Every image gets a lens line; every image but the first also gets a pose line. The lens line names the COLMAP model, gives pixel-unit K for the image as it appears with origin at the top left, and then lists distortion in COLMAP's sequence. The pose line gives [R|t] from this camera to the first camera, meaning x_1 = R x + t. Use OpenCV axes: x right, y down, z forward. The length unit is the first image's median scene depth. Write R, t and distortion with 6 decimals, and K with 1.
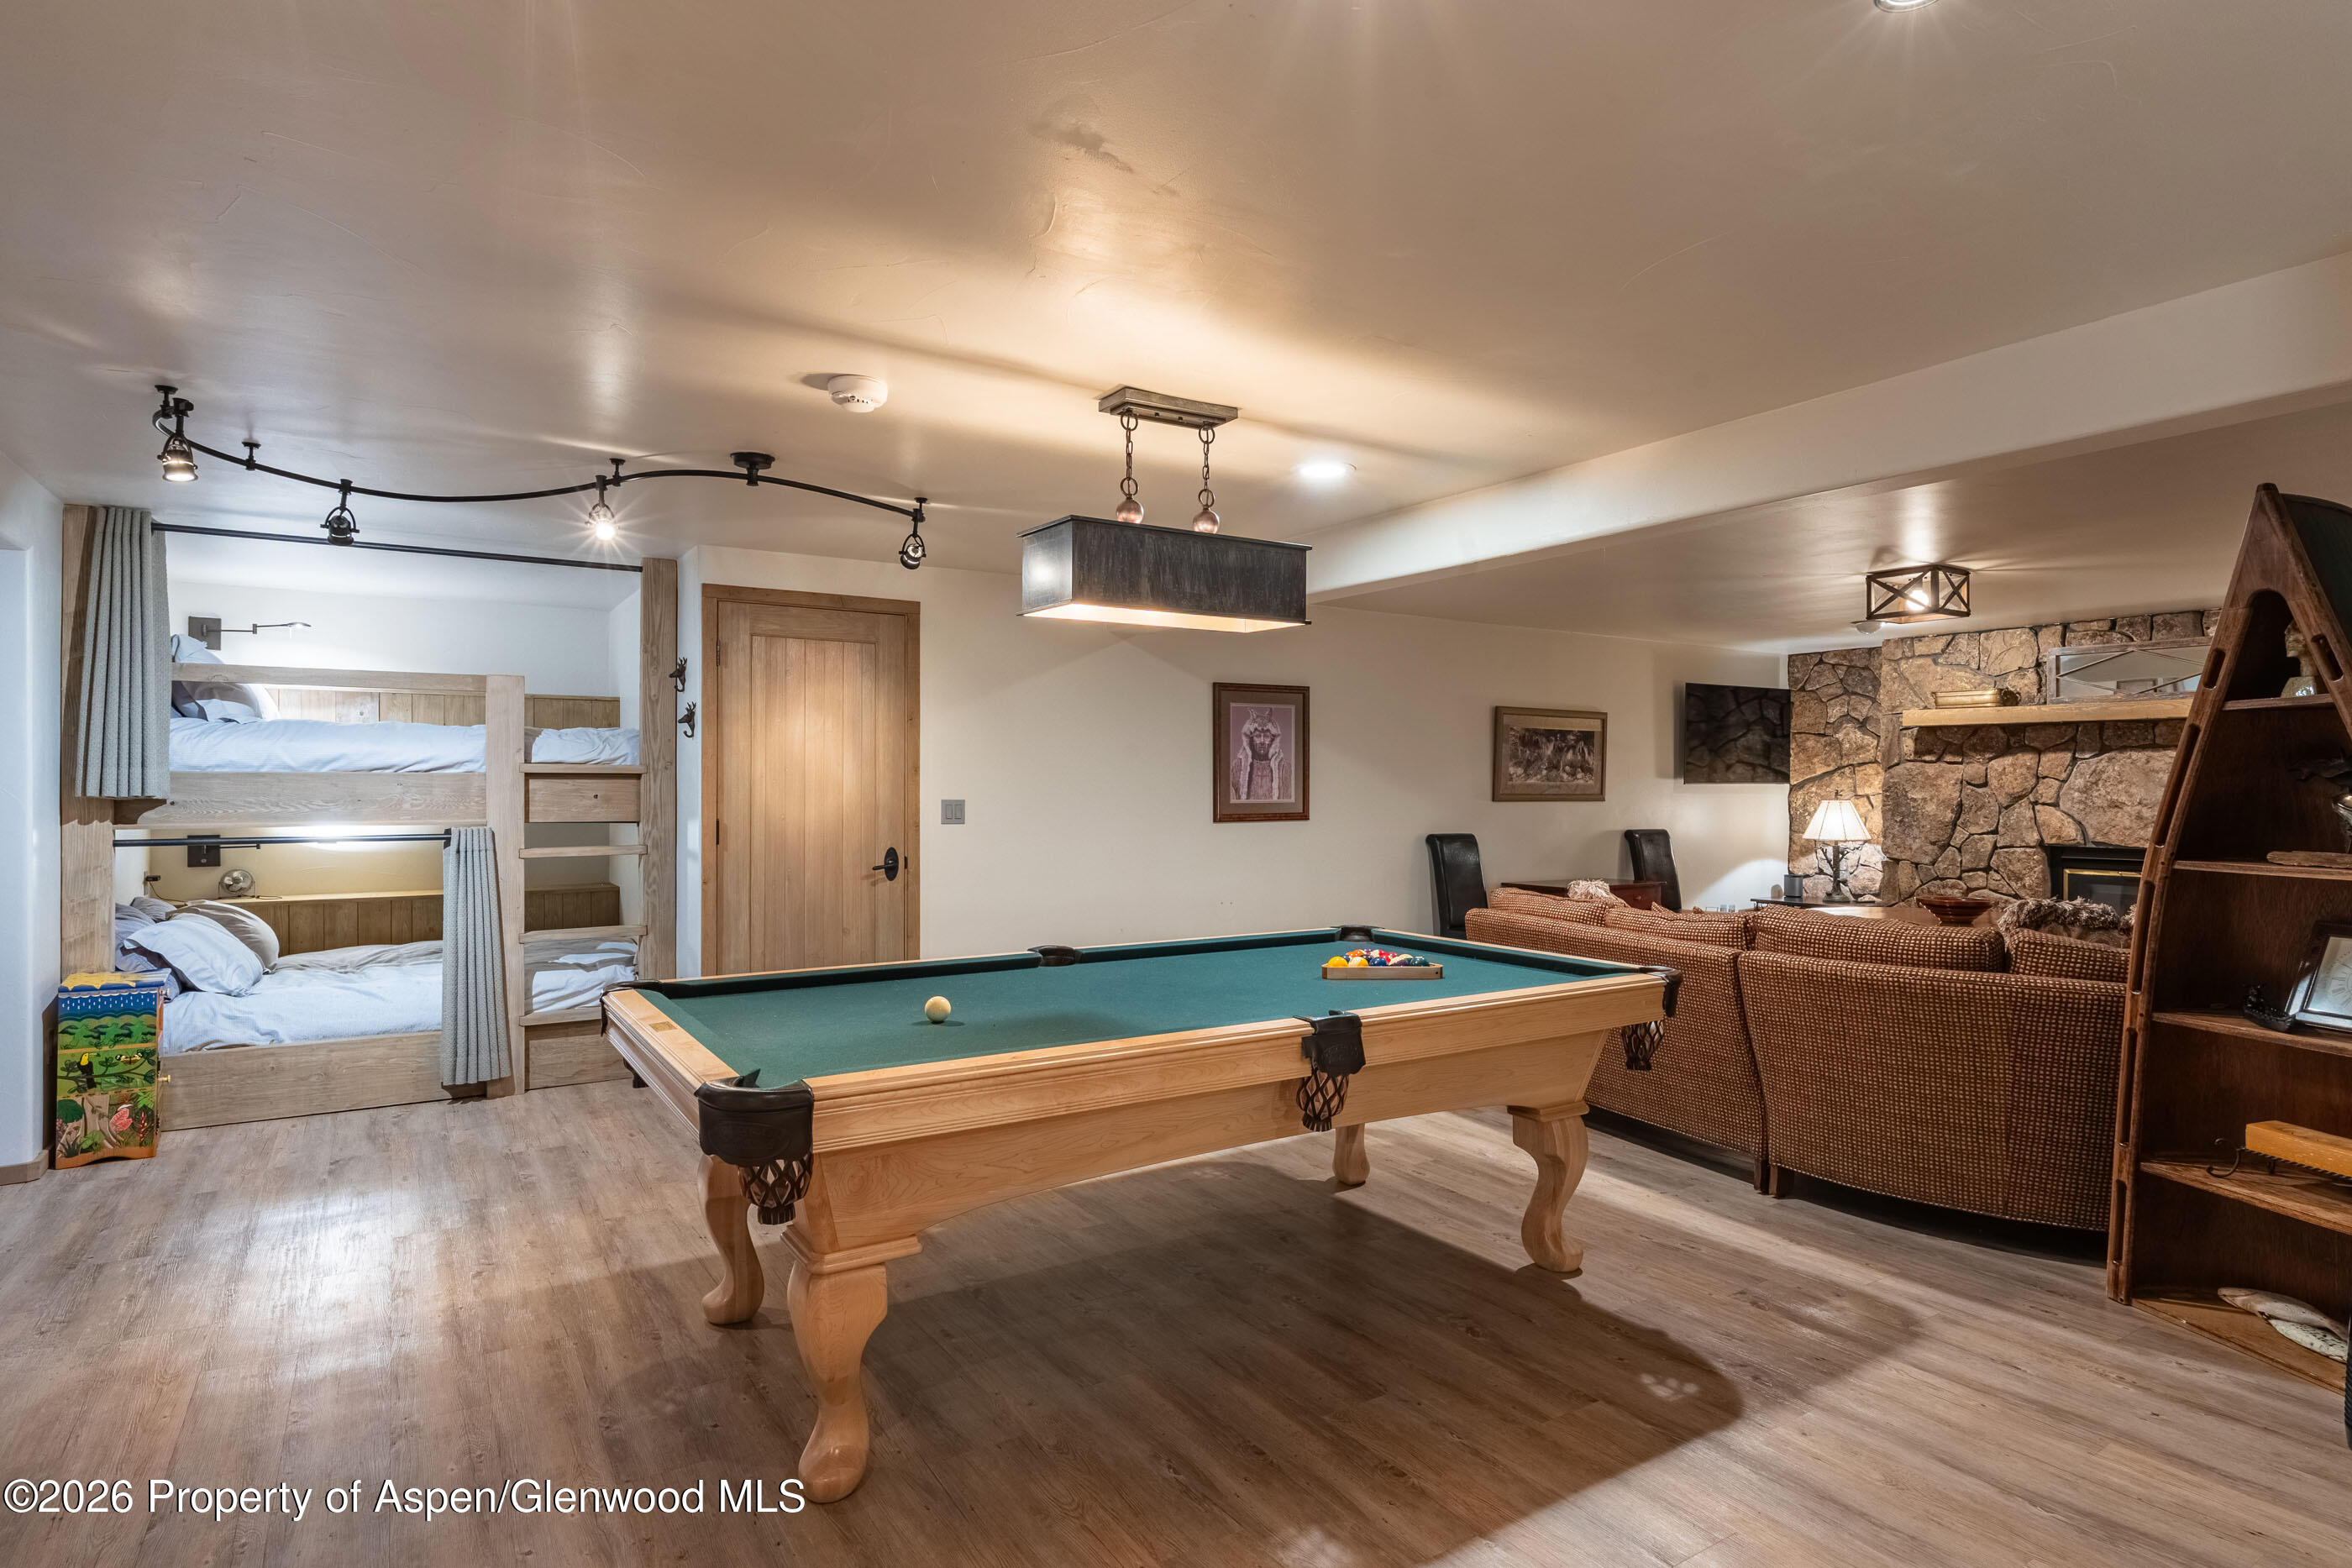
lens RADIAL K [[1264.2, 0, 1181.0], [0, 1264.2, 783.2], [0, 0, 1]] dist [-0.000899, 0.000916]
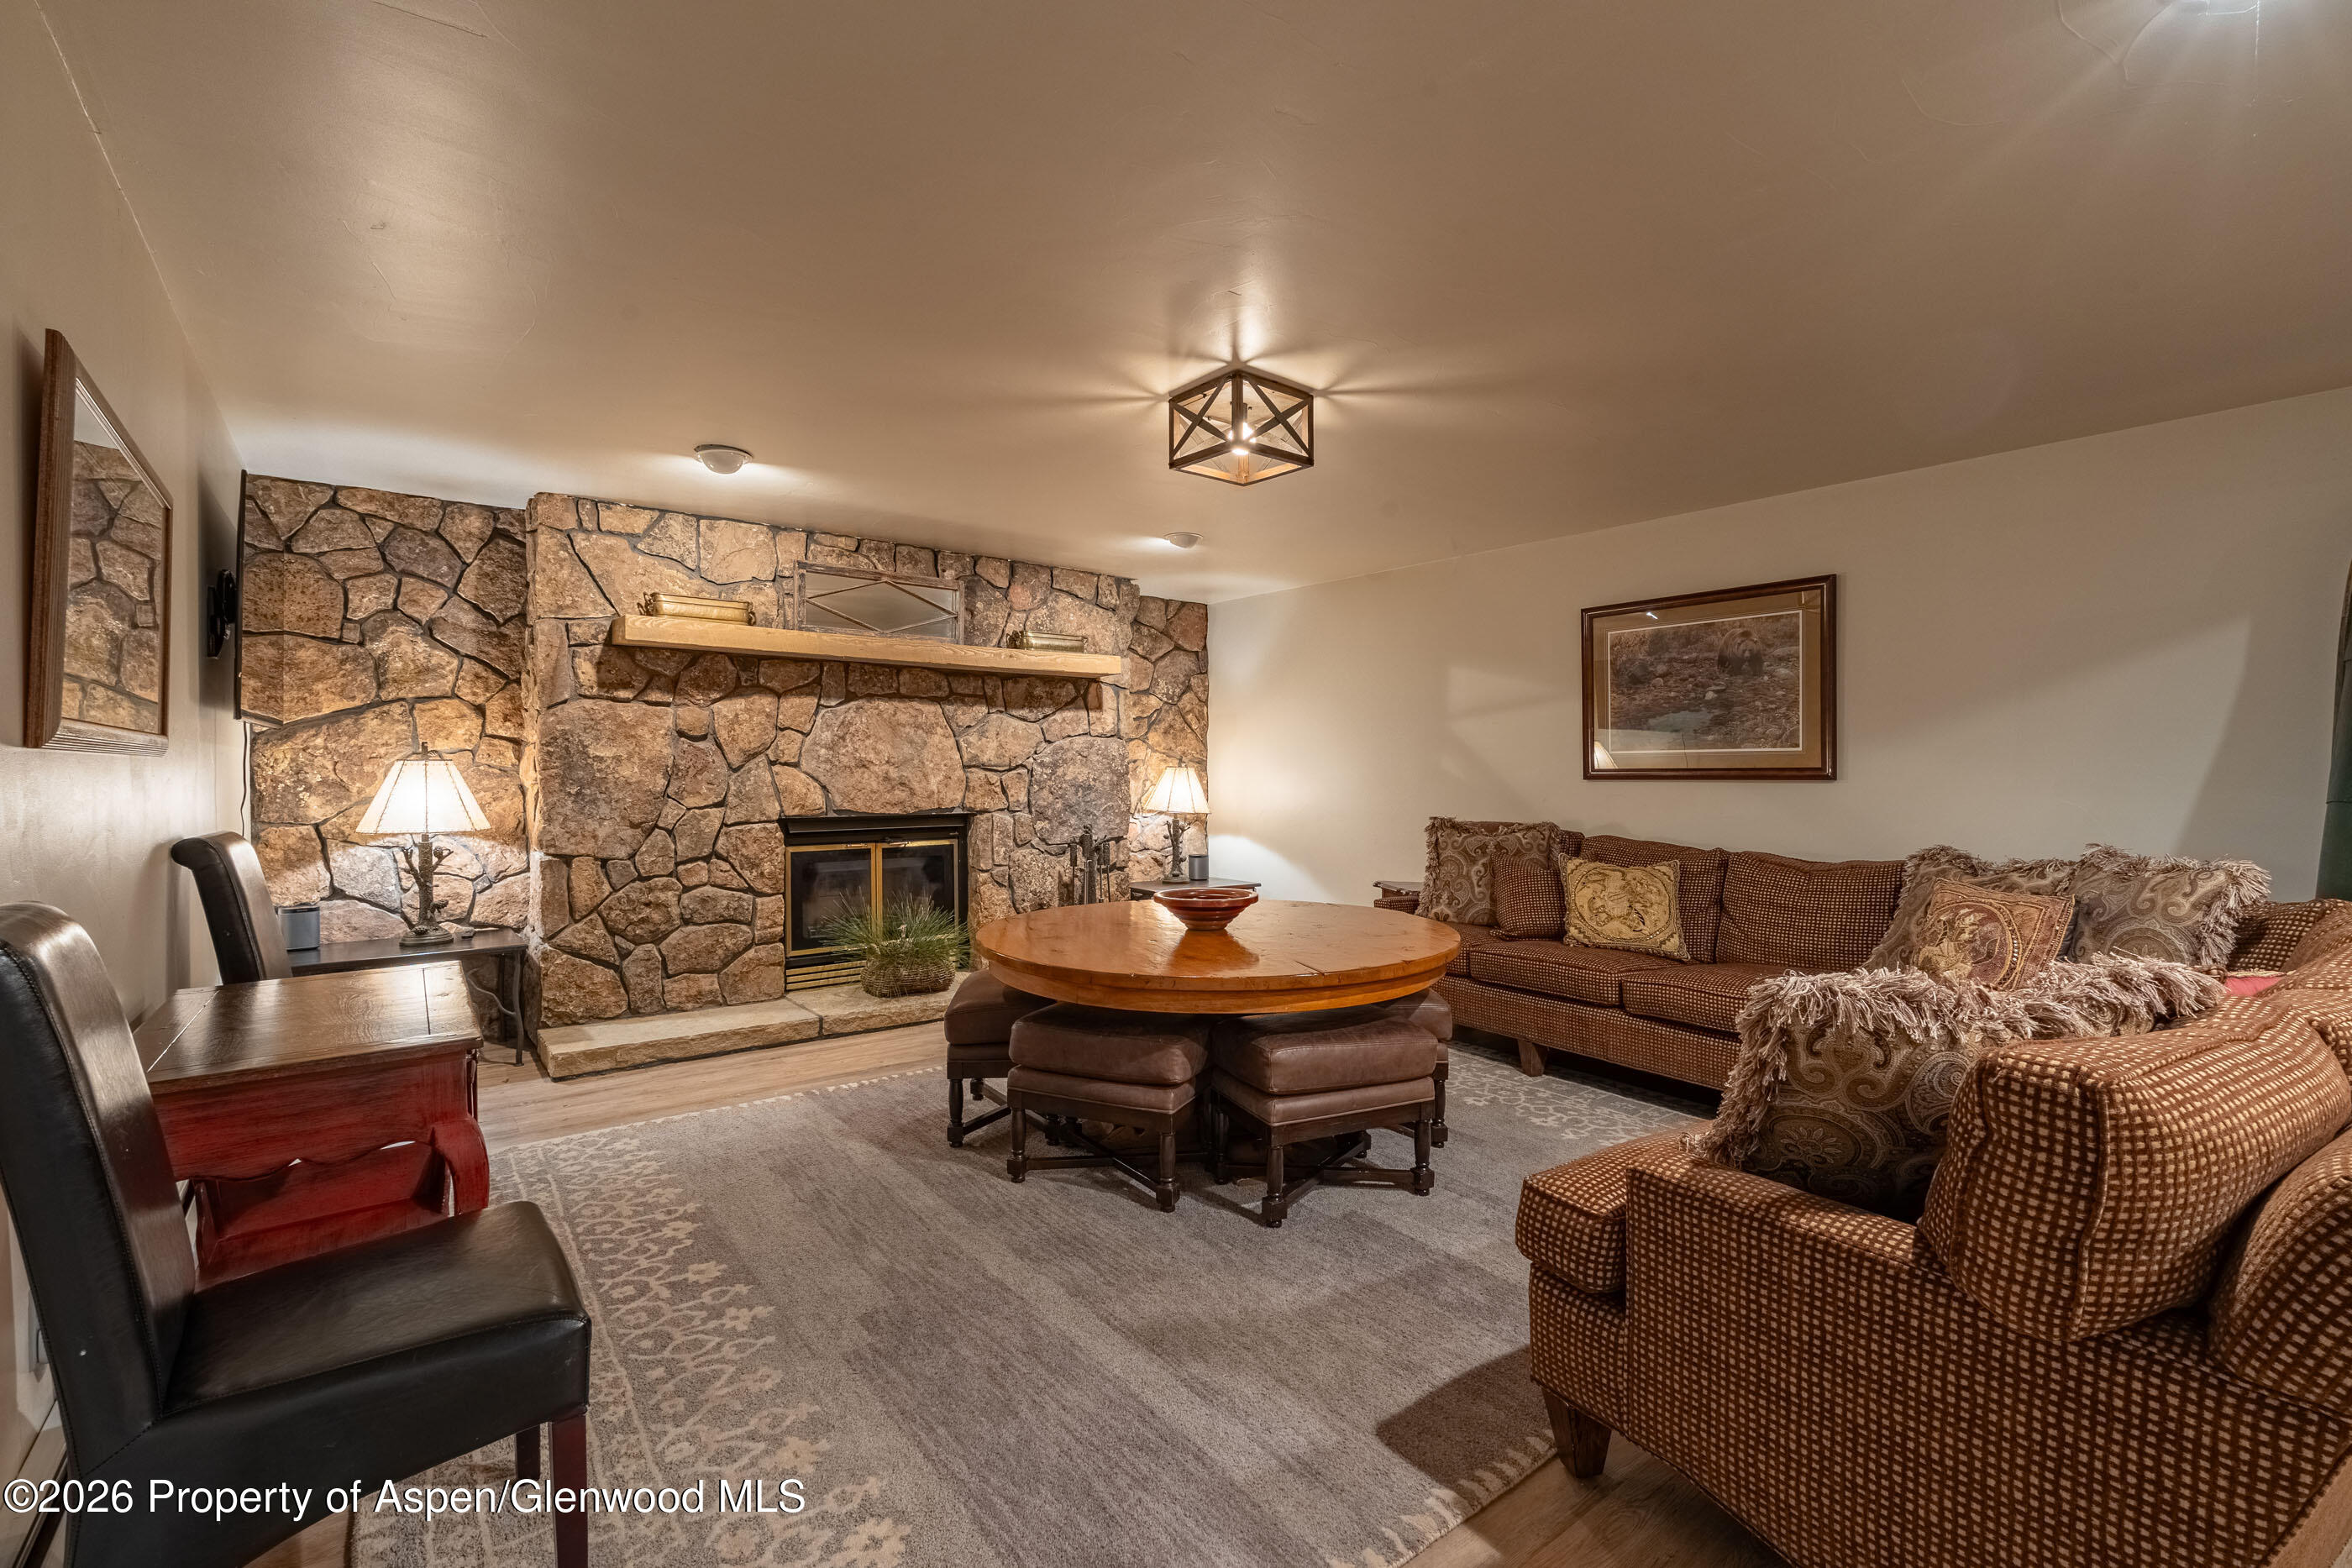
lens RADIAL K [[1060.3, 0, 1183.7], [0, 1060.3, 789.0], [0, 0, 1]] dist [-0.006288, 0.000052]
pose [[-0.107724, -0.022061, 0.993936, 0.023857], [-0.002277, 0.999757, 0.021943, 0.016670], [-0.994178, 0.000101, -0.107748, 0.808289]]
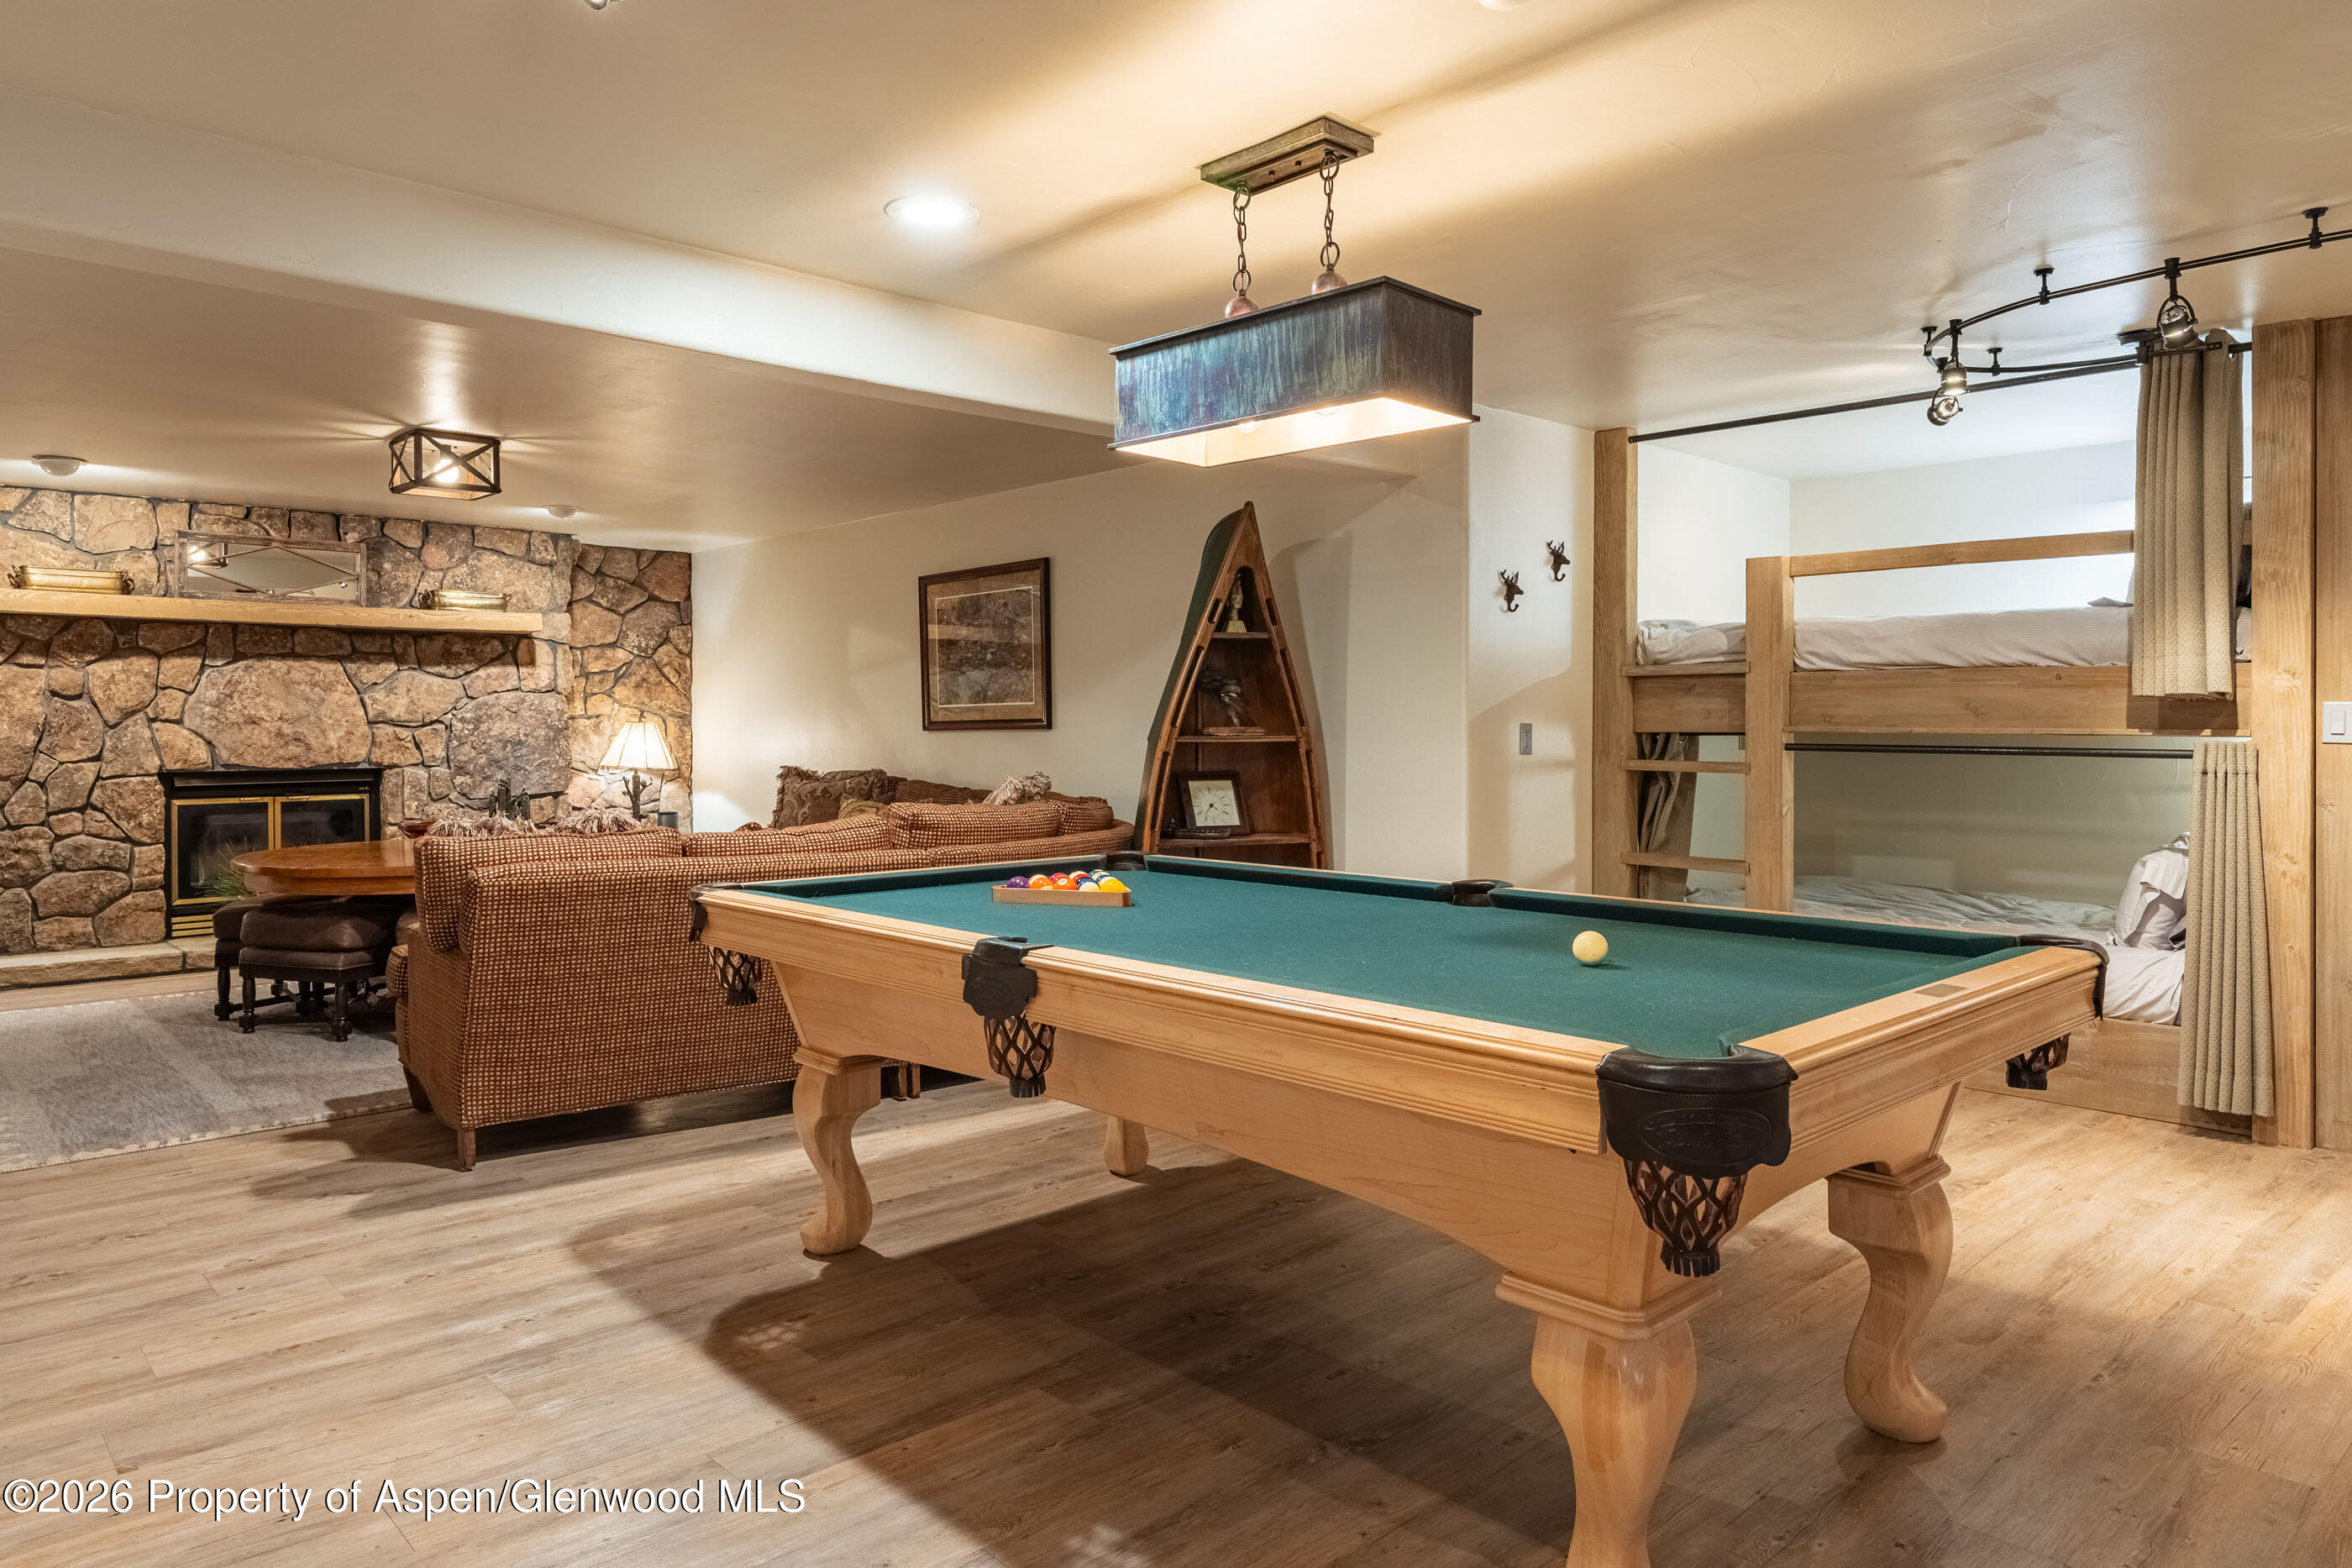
lens RADIAL K [[1533.4, 0, 1171.1], [0, 1533.4, 722.5], [0, 0, 1]] dist [0.002898, 0.002106]
pose [[-0.179760, -0.000319, 0.983710, -0.385780], [0.003583, 0.999993, 0.000979, 0.018421], [-0.983704, 0.003700, -0.179758, 0.530677]]
